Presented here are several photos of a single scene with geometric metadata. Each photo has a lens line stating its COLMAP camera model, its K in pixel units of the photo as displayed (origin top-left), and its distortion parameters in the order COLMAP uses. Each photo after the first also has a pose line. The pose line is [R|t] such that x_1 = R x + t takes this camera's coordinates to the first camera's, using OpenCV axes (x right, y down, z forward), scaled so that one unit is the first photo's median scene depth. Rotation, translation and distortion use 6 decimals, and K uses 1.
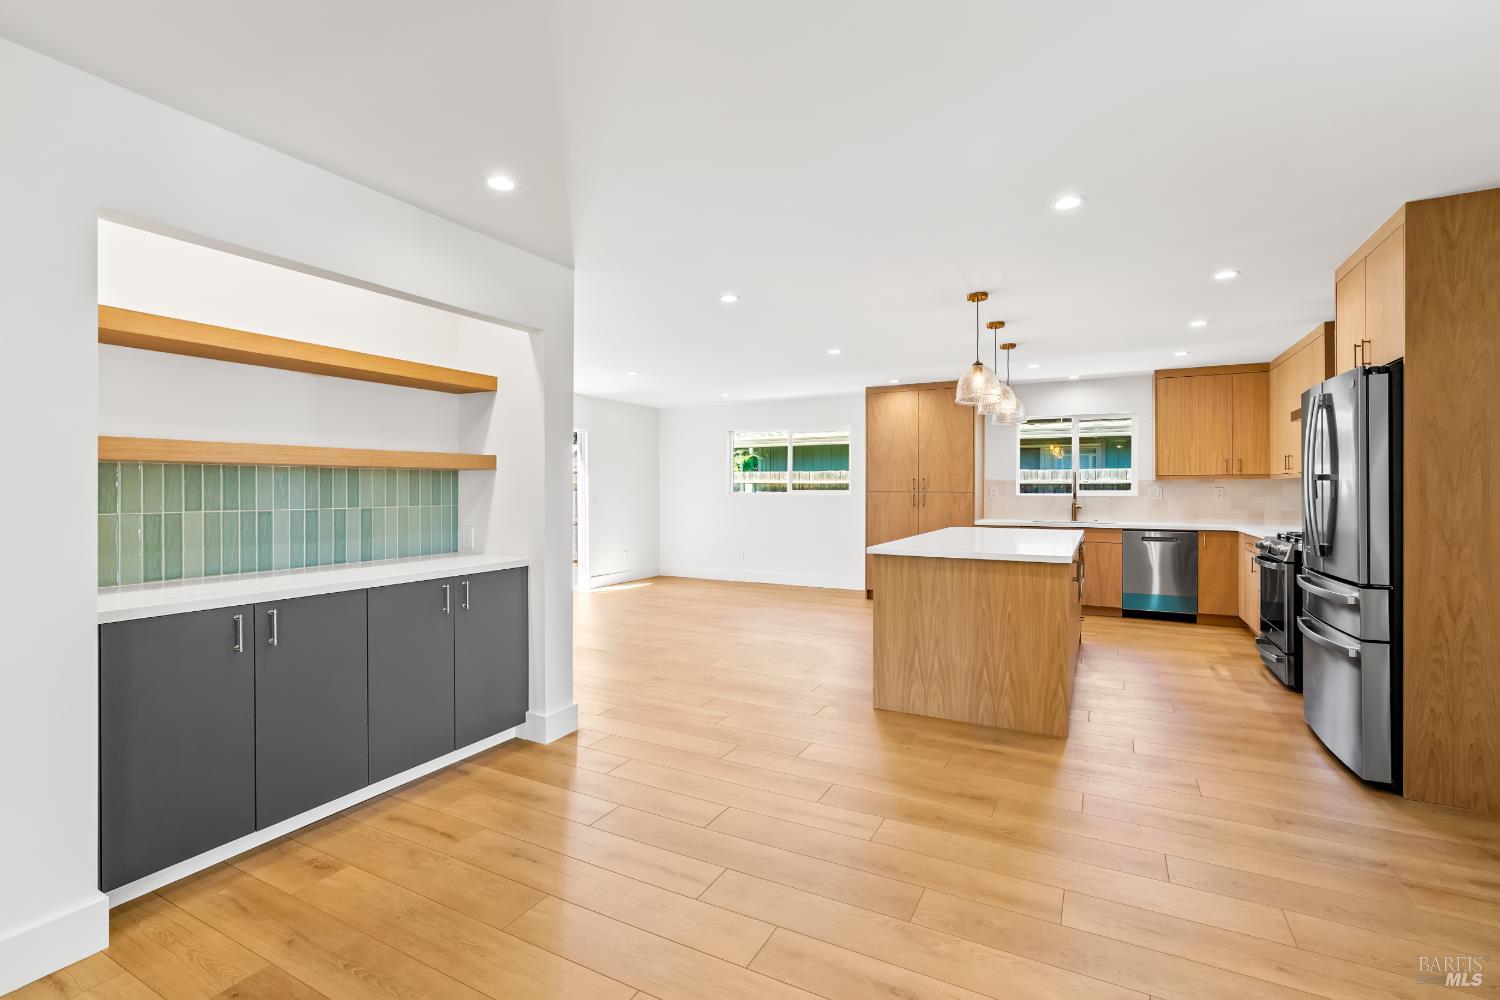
lens RADIAL K [[671.3, 0, 747.3], [0, 671.3, 490.3], [0, 0, 1]] dist [-0.007385, 0.000097]
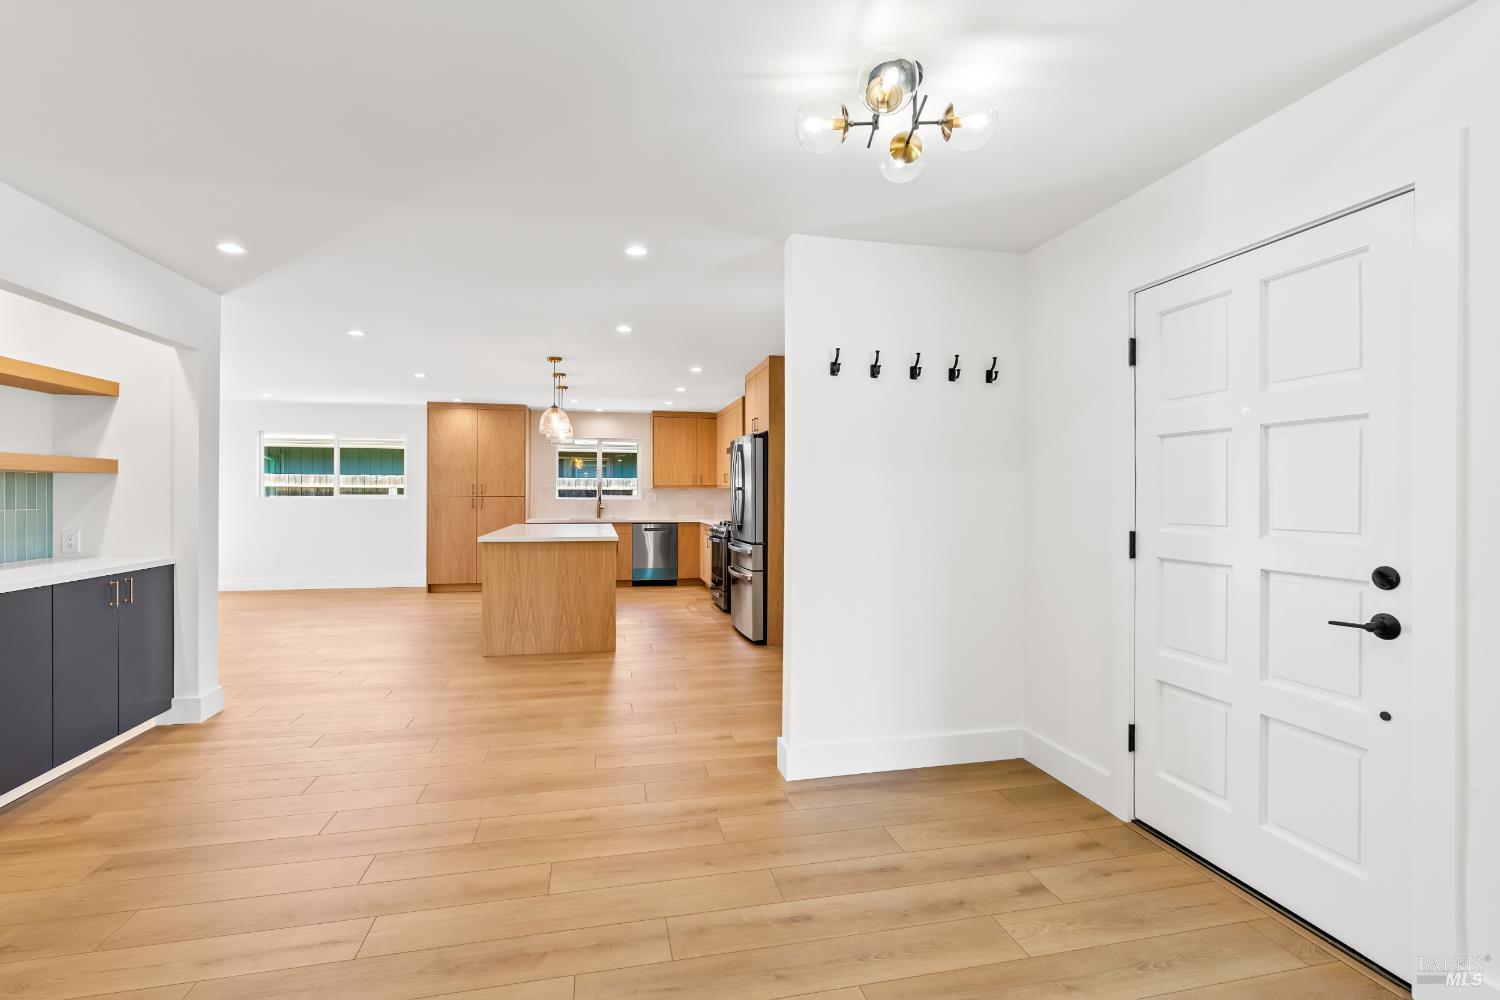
lens RADIAL K [[679.2, 0, 744.2], [0, 679.2, 501.1], [0, 0, 1]] dist [-0.002285, -0.000058]
pose [[0.761907, -0.003125, 0.647679, -0.269792], [-0.002575, 0.999966, 0.007853, 0.000727], [-0.647682, -0.007651, 0.761873, -0.345558]]
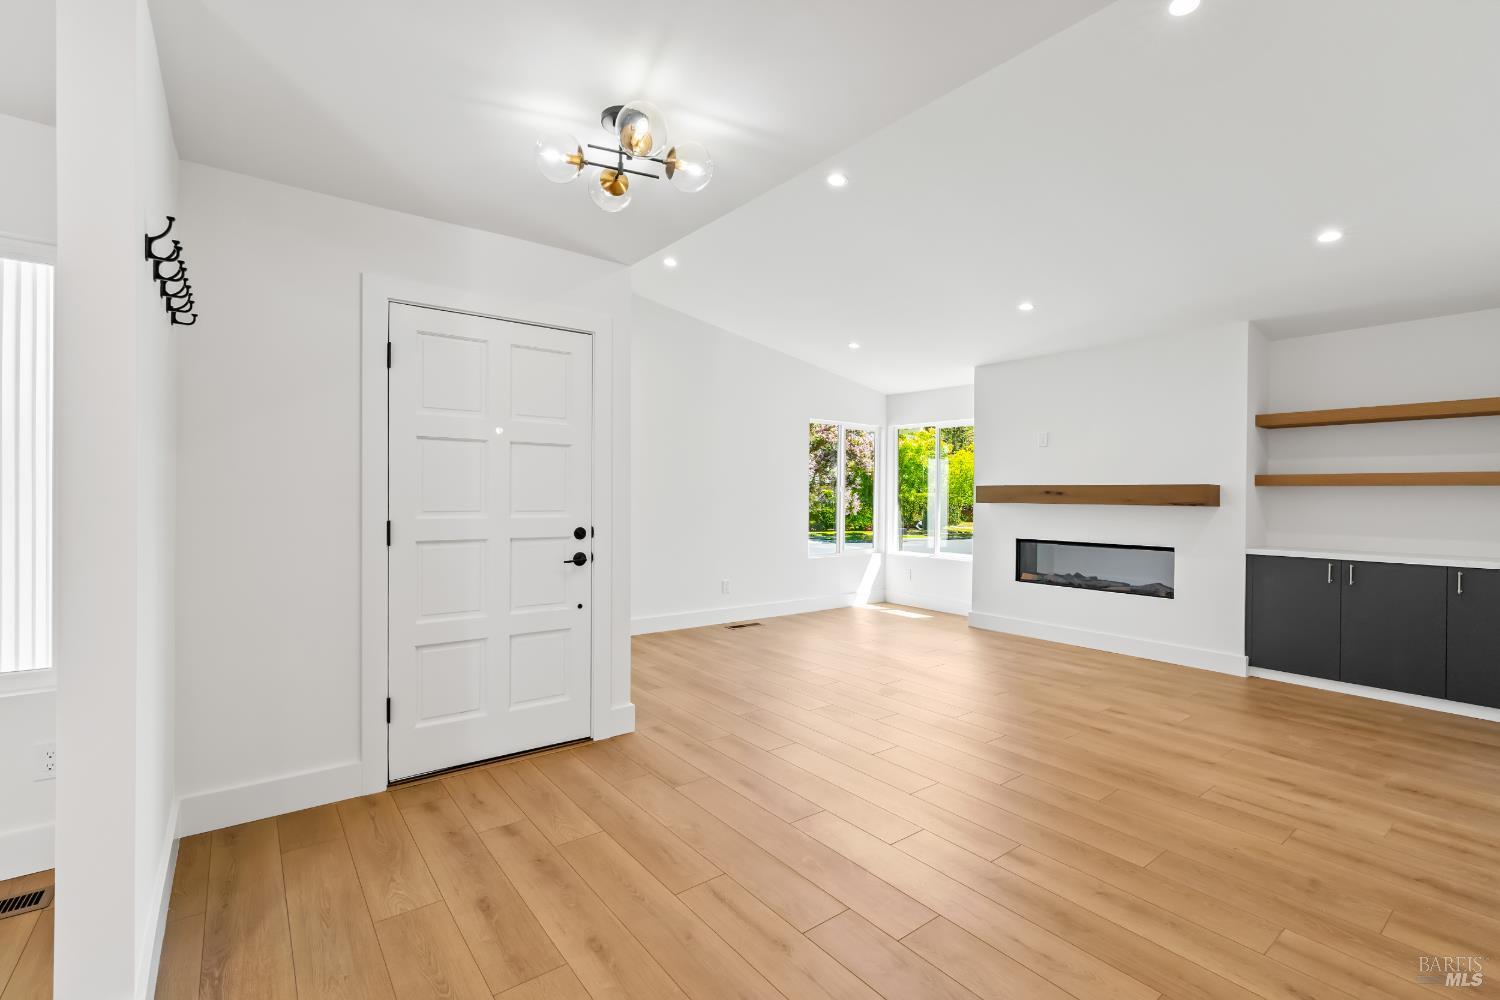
lens RADIAL K [[679.2, 0, 744.2], [0, 679.2, 501.1], [0, 0, 1]] dist [-0.002285, -0.000058]
pose [[-0.912242, -0.009685, 0.409537, -0.197229], [-0.006507, 0.999937, 0.009152, 0.004440], [-0.409599, 0.005683, -0.912248, 0.356383]]
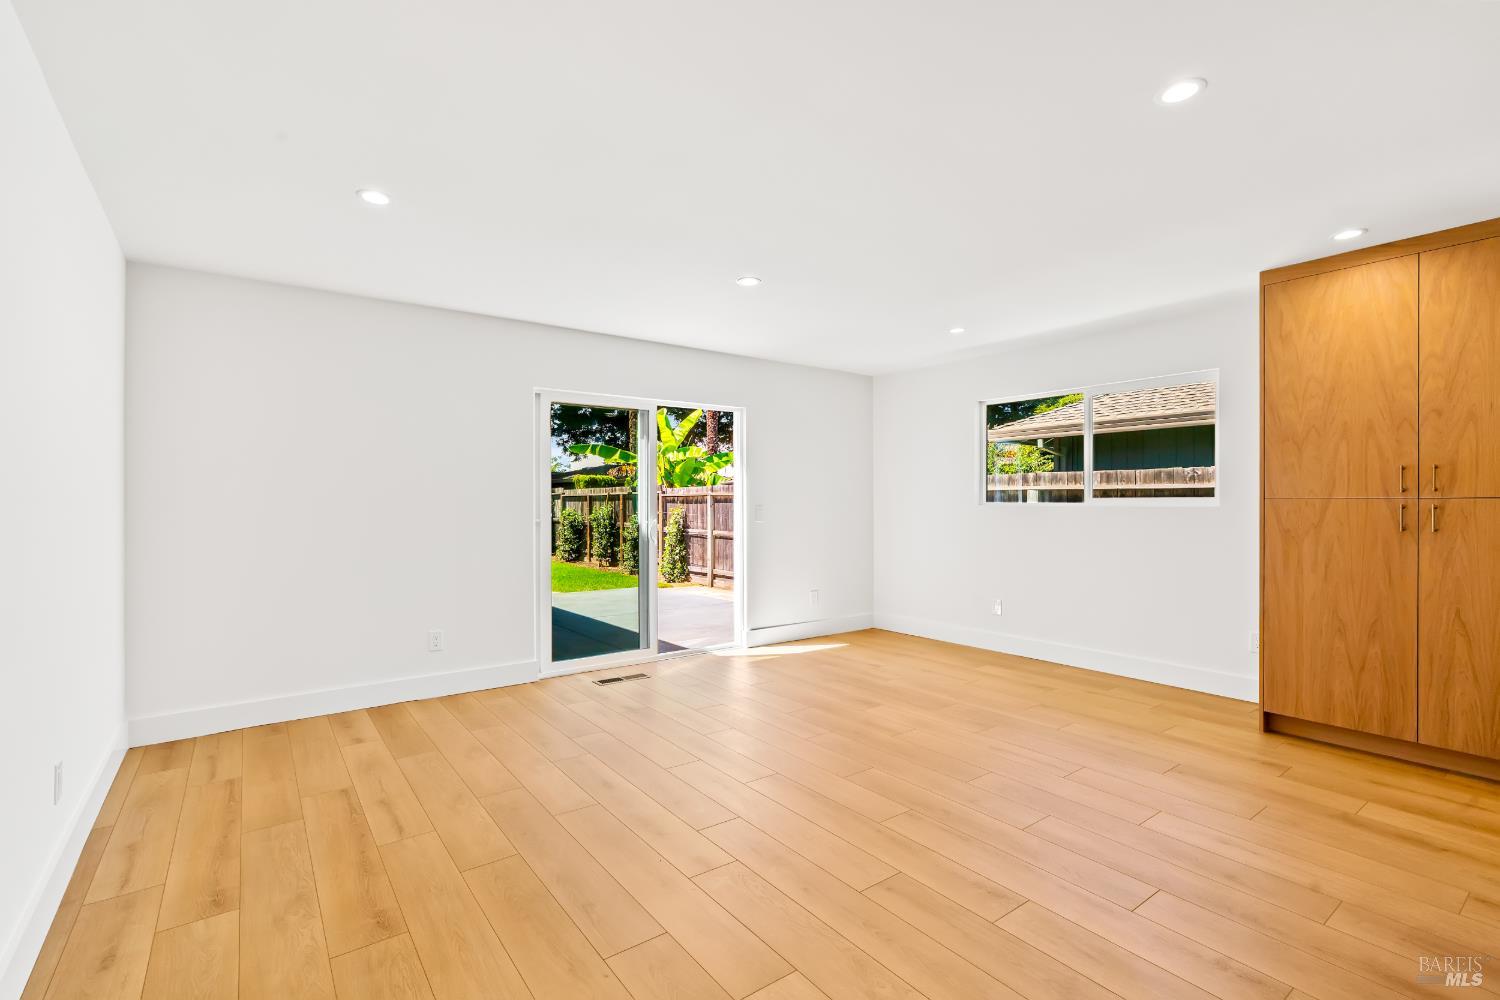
lens RADIAL K [[679.2, 0, 744.2], [0, 679.2, 501.1], [0, 0, 1]] dist [-0.002285, -0.000058]
pose [[0.902490, -0.002754, -0.430702, 0.102188], [0.000924, 0.999990, -0.004458, 0.009937], [0.430710, 0.003625, 0.902483, 0.766435]]
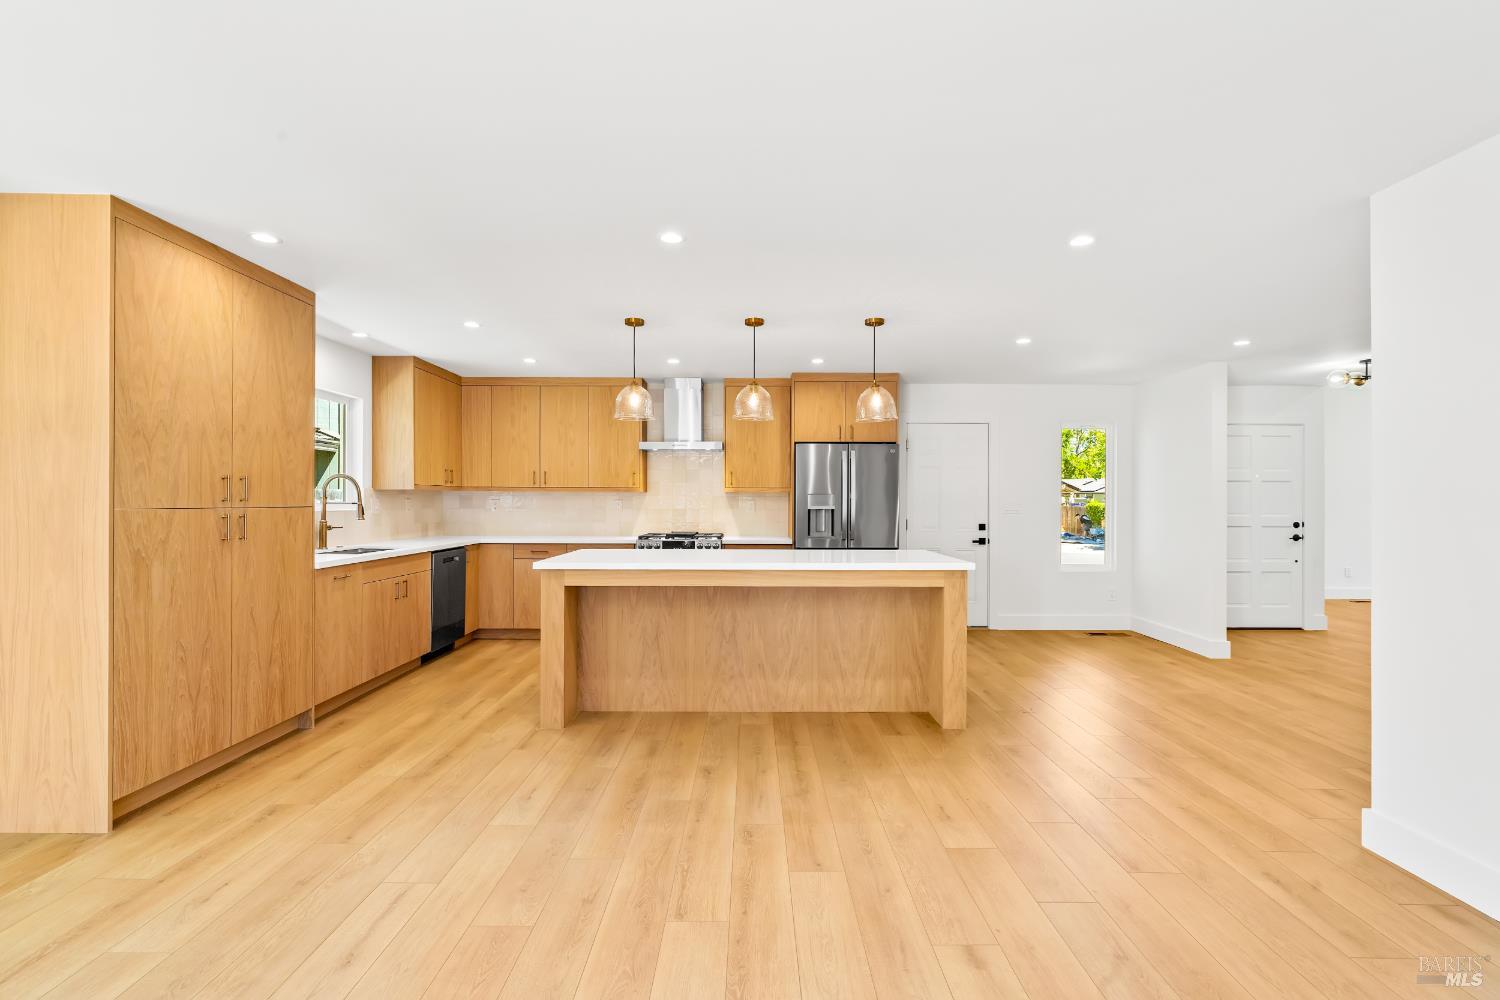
lens RADIAL K [[679.2, 0, 744.2], [0, 679.2, 501.1], [0, 0, 1]] dist [-0.002285, -0.000058]
pose [[-0.471430, -0.001664, 0.881902, -0.485203], [-0.001254, 0.999998, 0.001217, -0.005309], [-0.881902, -0.000532, -0.471432, 1.589092]]
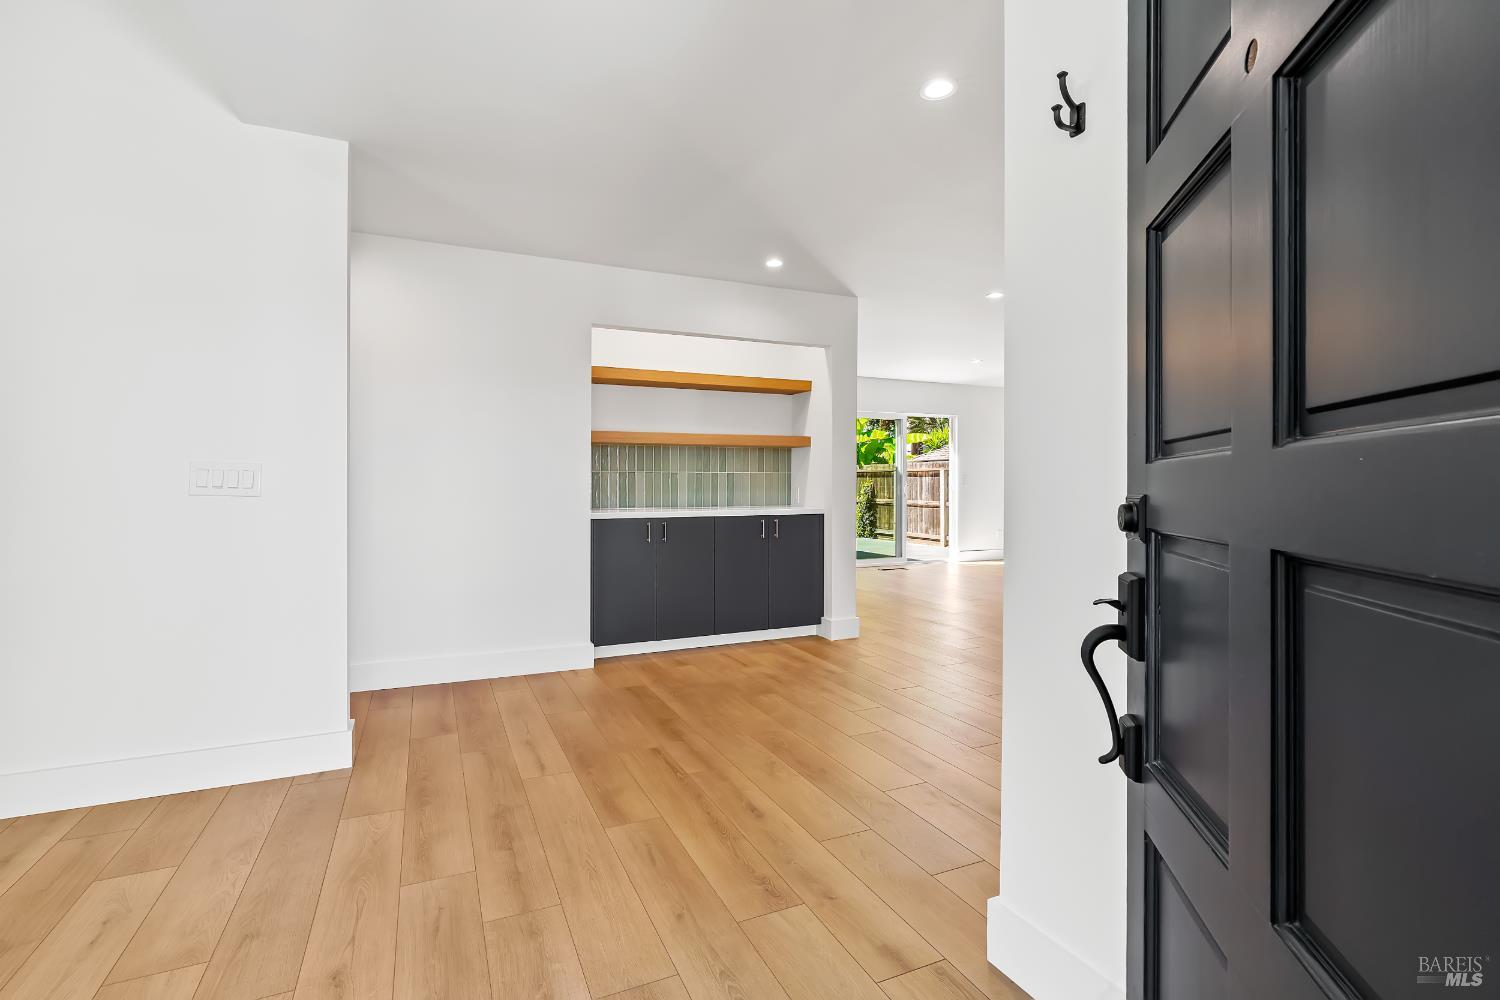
lens RADIAL K [[703.9, 0, 746.5], [0, 703.9, 480.3], [0, 0, 1]] dist [-0.000232, 0.000093]
pose [[0.797932, 0.003816, -0.602735, 0.350291], [-0.006414, 0.999977, -0.002161, 0.038316], [0.602713, 0.005590, 0.797939, -0.223556]]
